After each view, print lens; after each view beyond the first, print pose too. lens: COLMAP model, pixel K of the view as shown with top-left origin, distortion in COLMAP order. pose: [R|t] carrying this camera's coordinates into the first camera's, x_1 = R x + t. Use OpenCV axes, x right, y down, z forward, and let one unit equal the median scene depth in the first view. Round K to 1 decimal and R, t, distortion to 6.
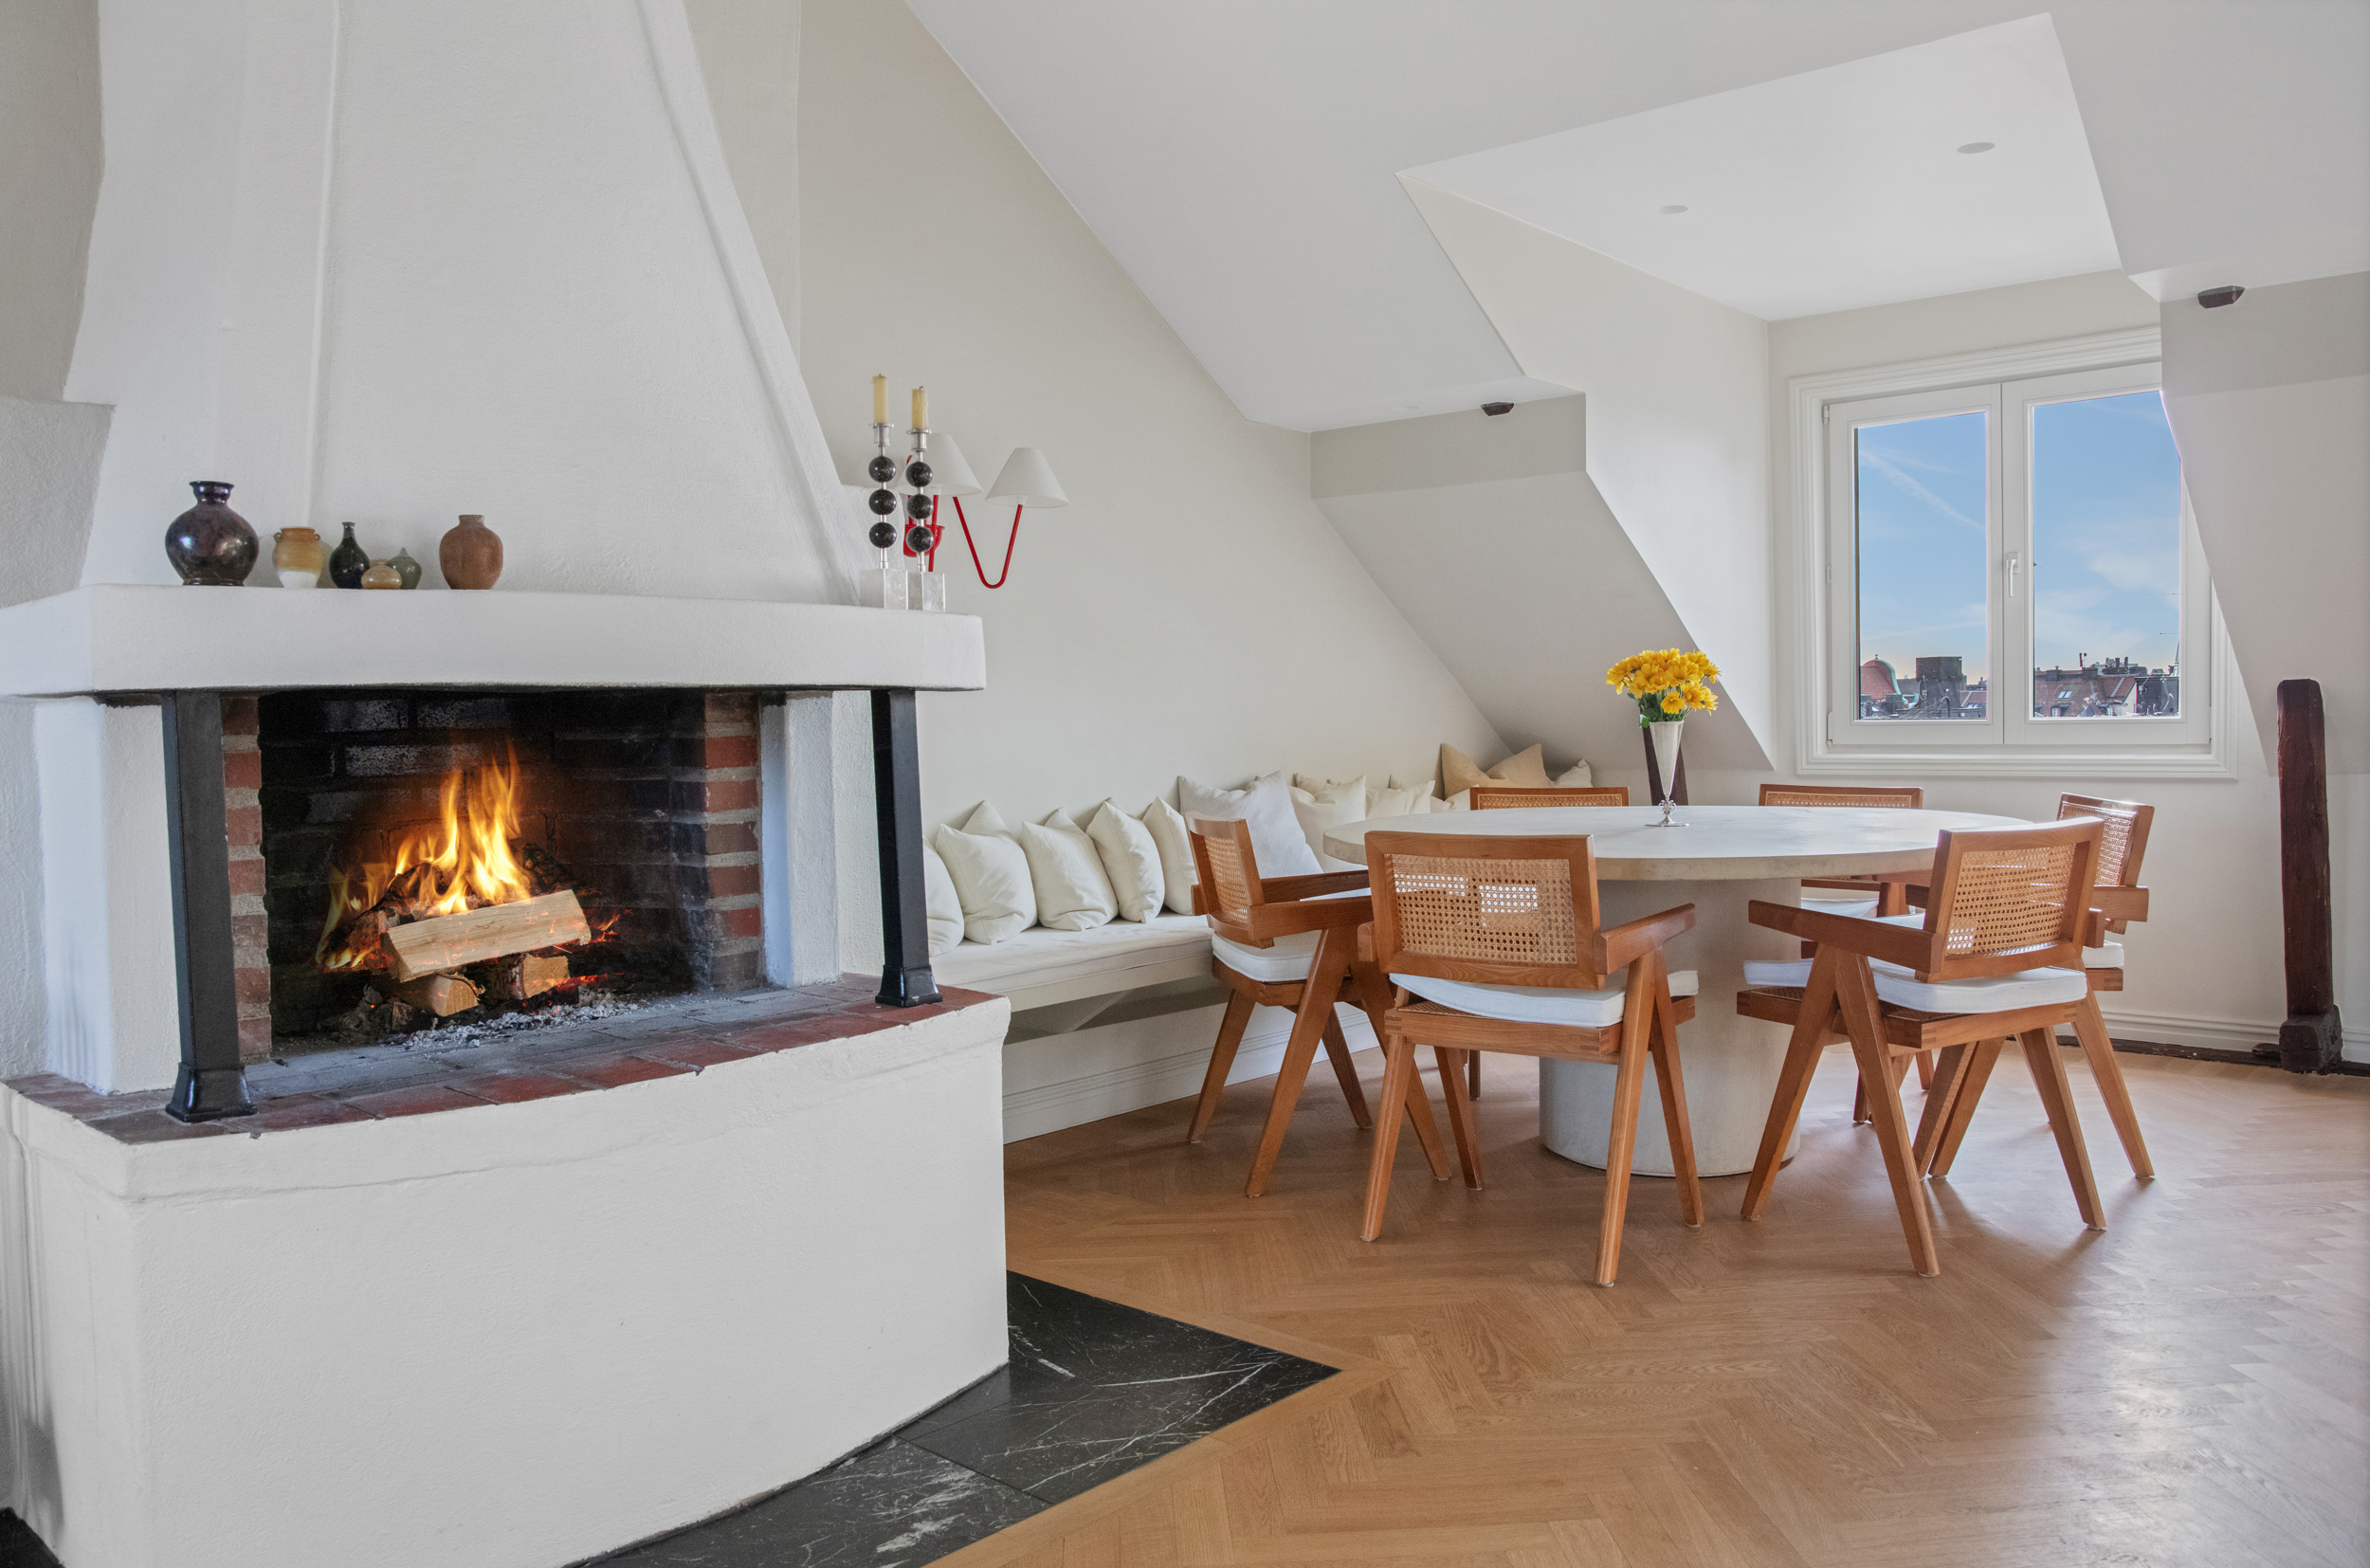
lens RADIAL K [[1746.8, 0, 1188.8], [0, 1746.8, 797.4], [0, 0, 1]] dist [-0.038222, 0.002657]
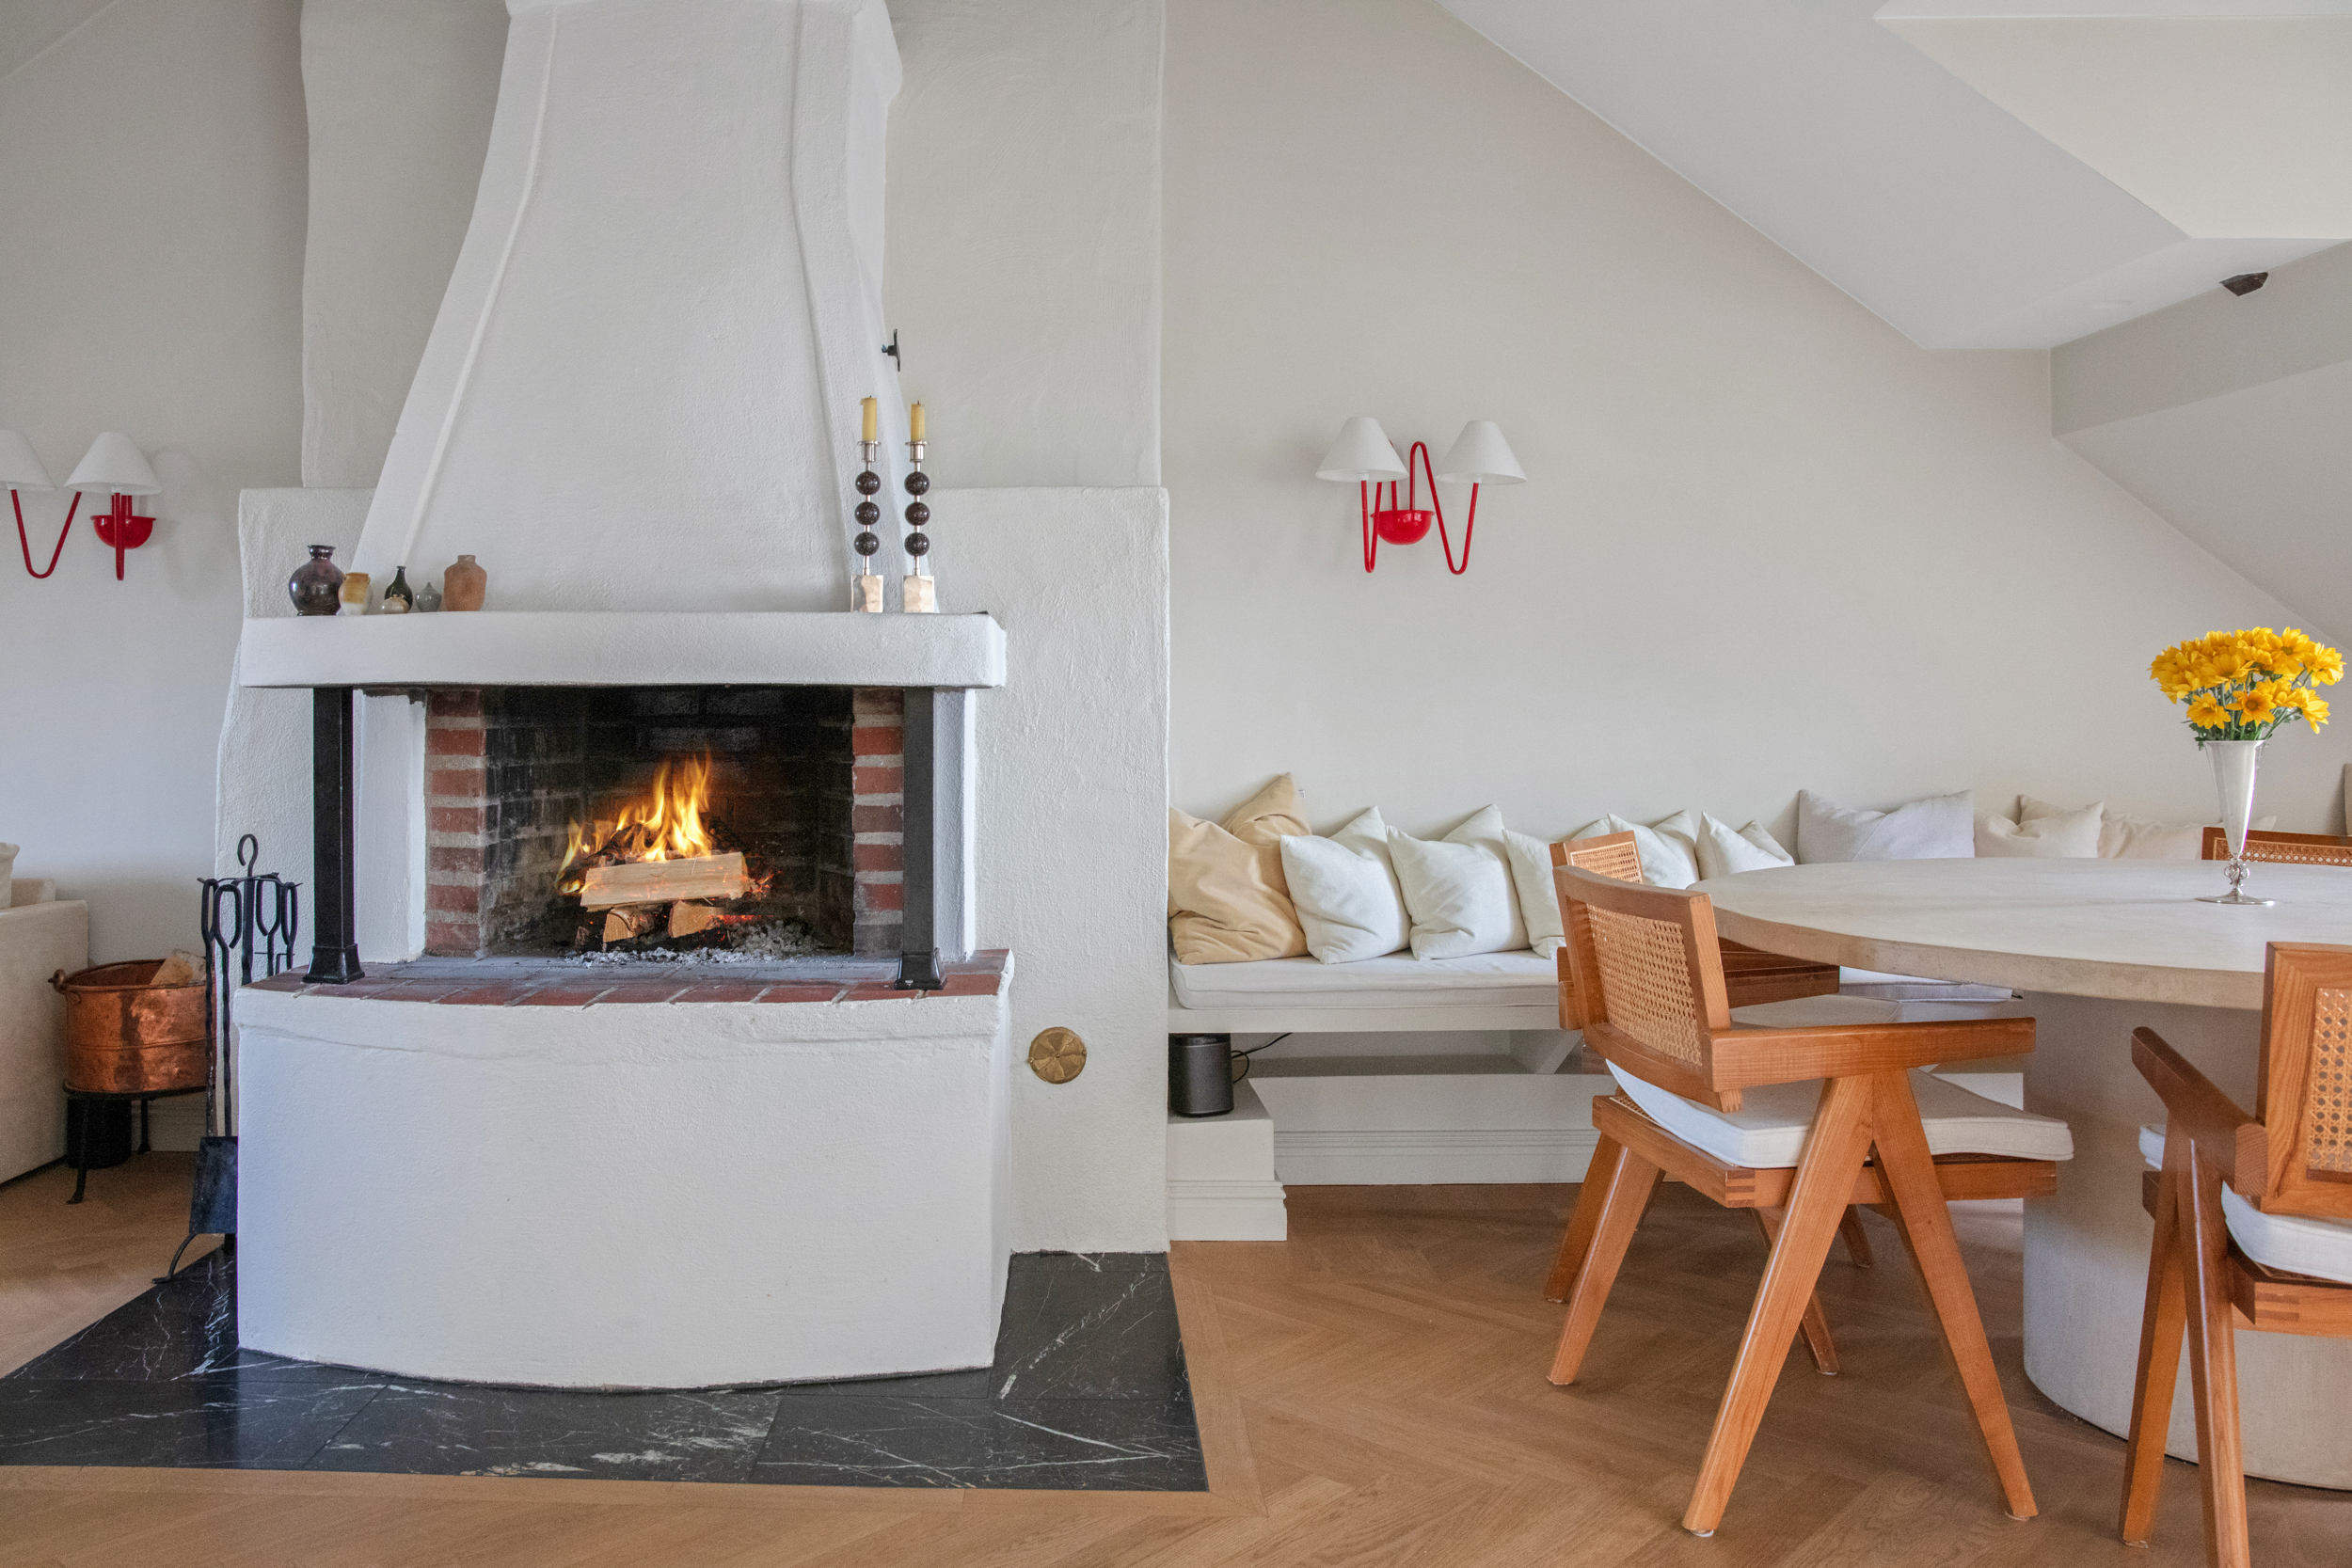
lens RADIAL K [[1726.5, 0, 1031.4], [0, 1726.5, 667.3], [0, 0, 1]] dist [-0.054315, 0.003842]
pose [[0.652880, -0.003273, -0.757454, 0.681292], [-0.047162, 0.997875, -0.044963, -0.030541], [0.755992, 0.065078, 0.651338, 0.377902]]
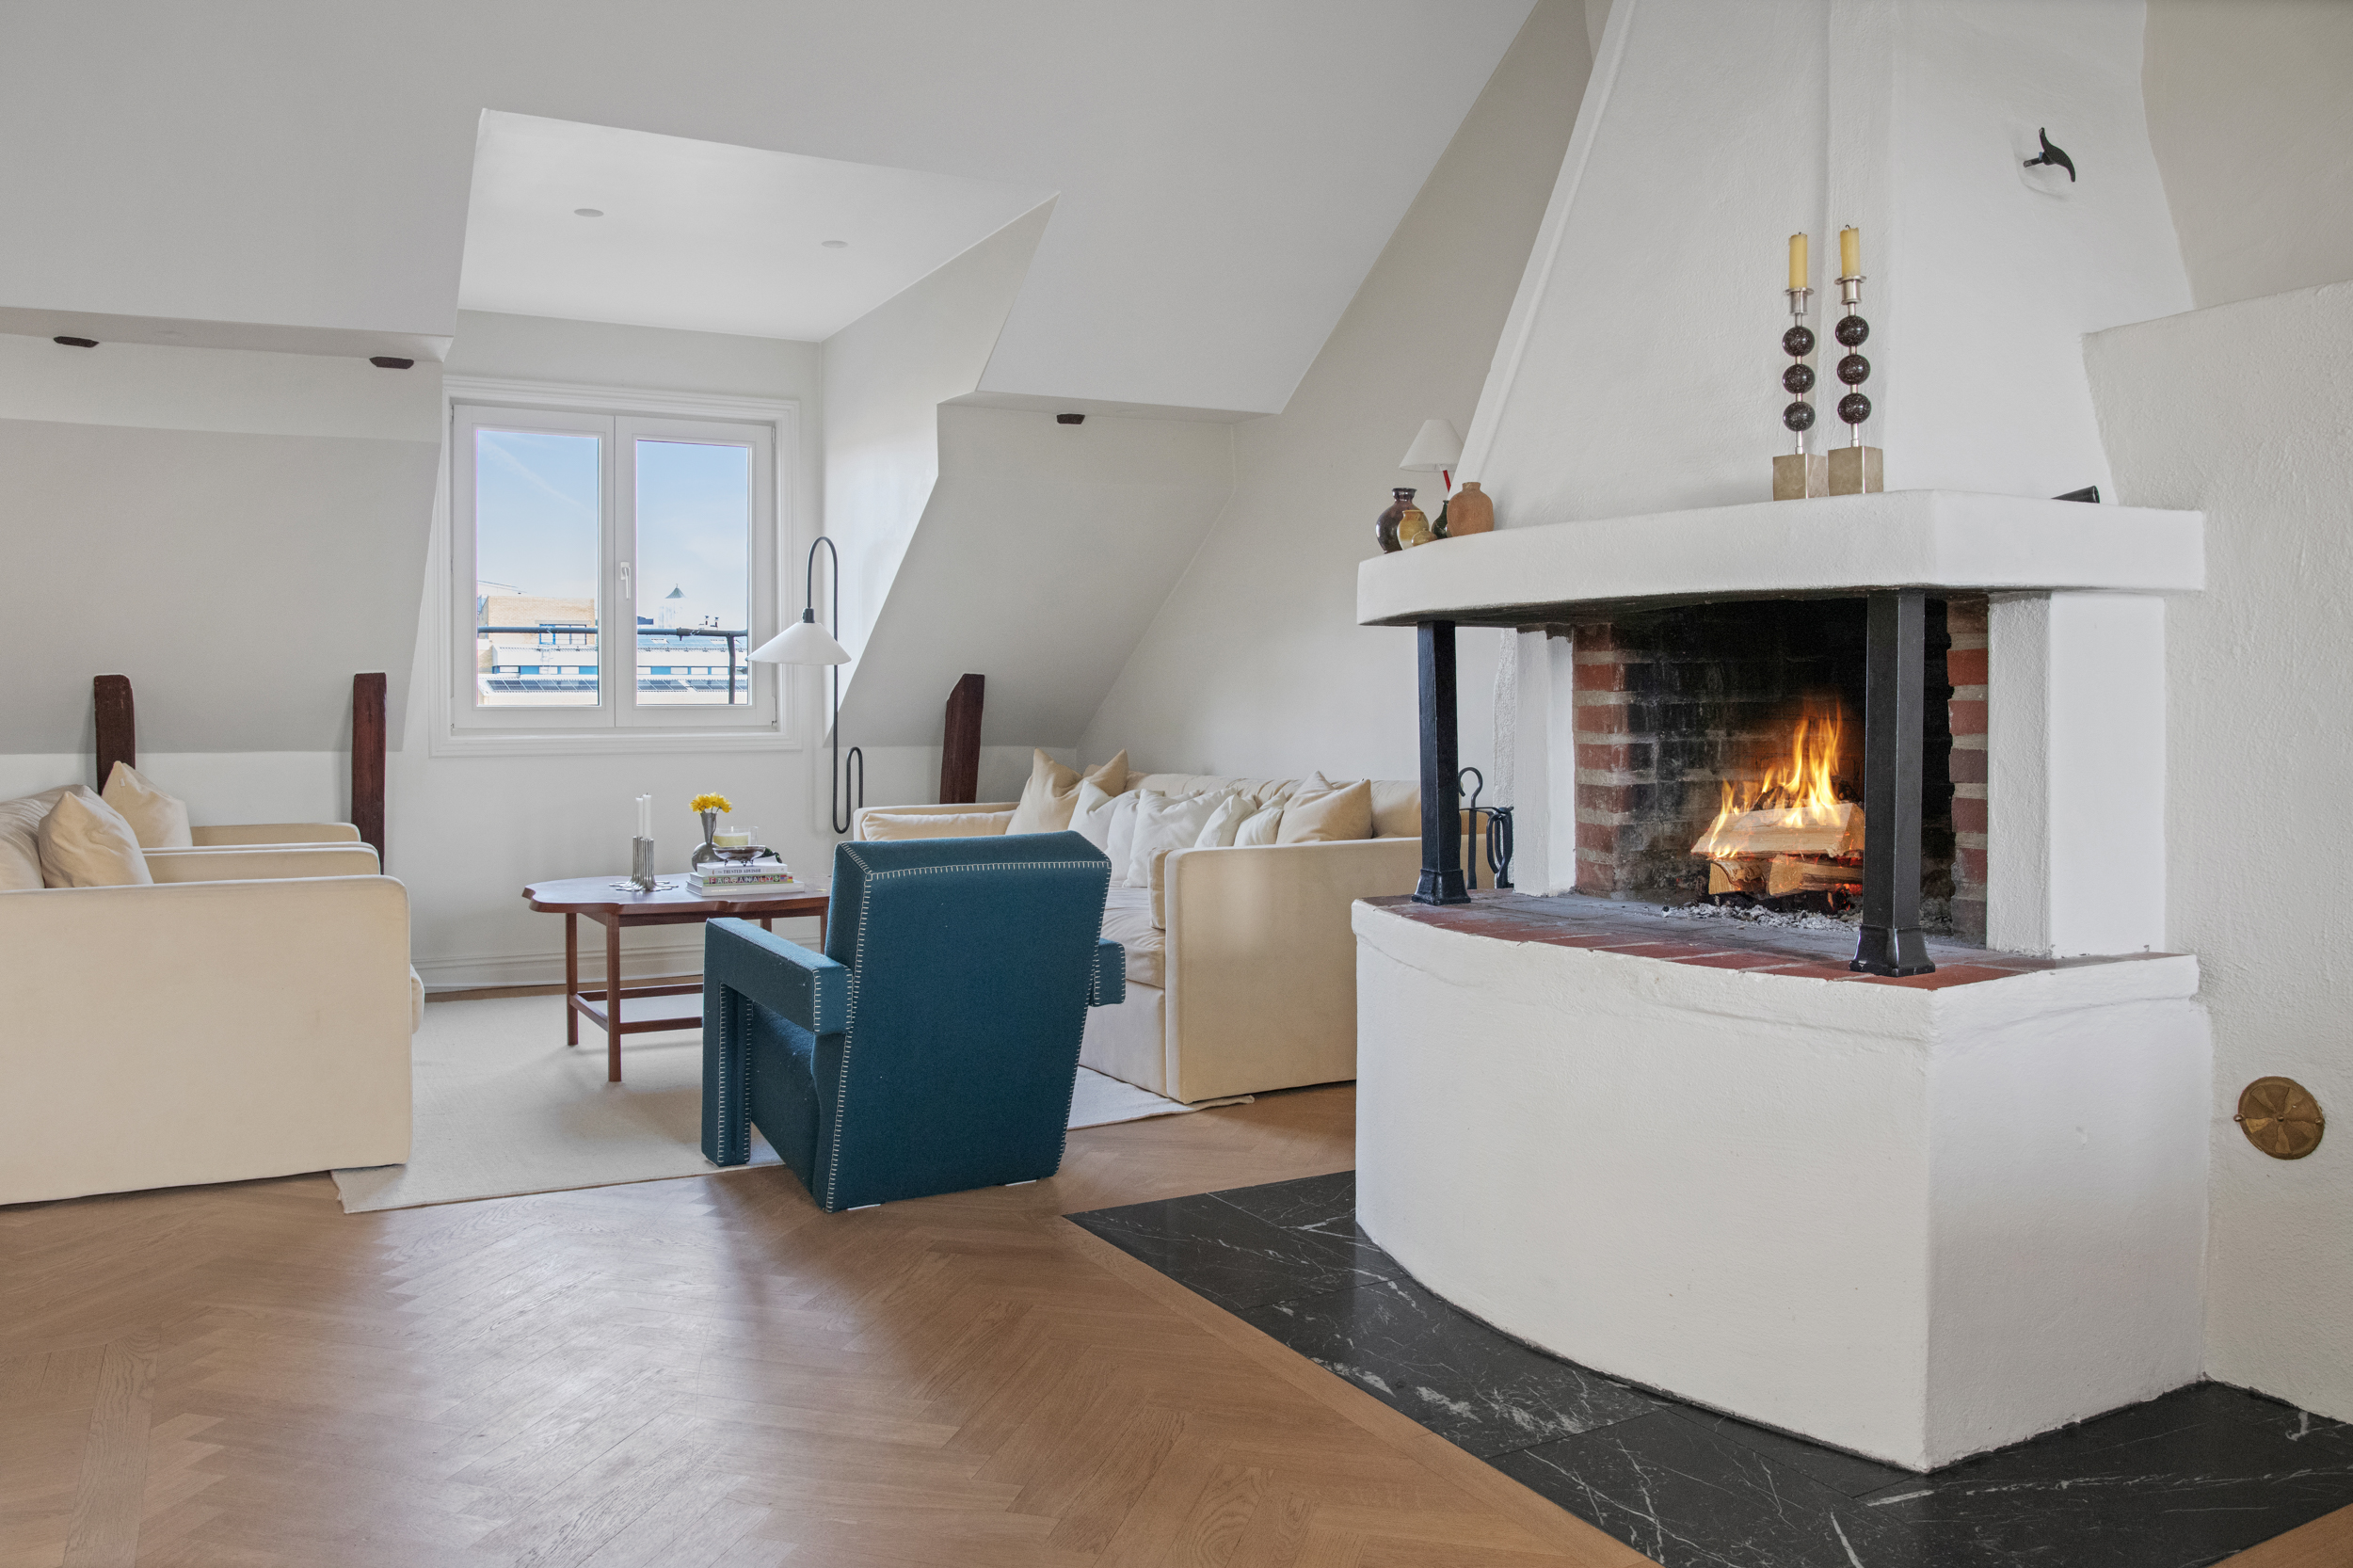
lens RADIAL K [[1765.4, 0, 1171.4], [0, 1765.4, 720.7], [0, 0, 1]] dist [-0.048966, 0.009943]
pose [[-0.324383, 0.027589, -0.945523, 0.742056], [-0.030884, 0.998733, 0.039737, -0.022925], [0.945421, 0.042091, -0.323120, 0.968598]]
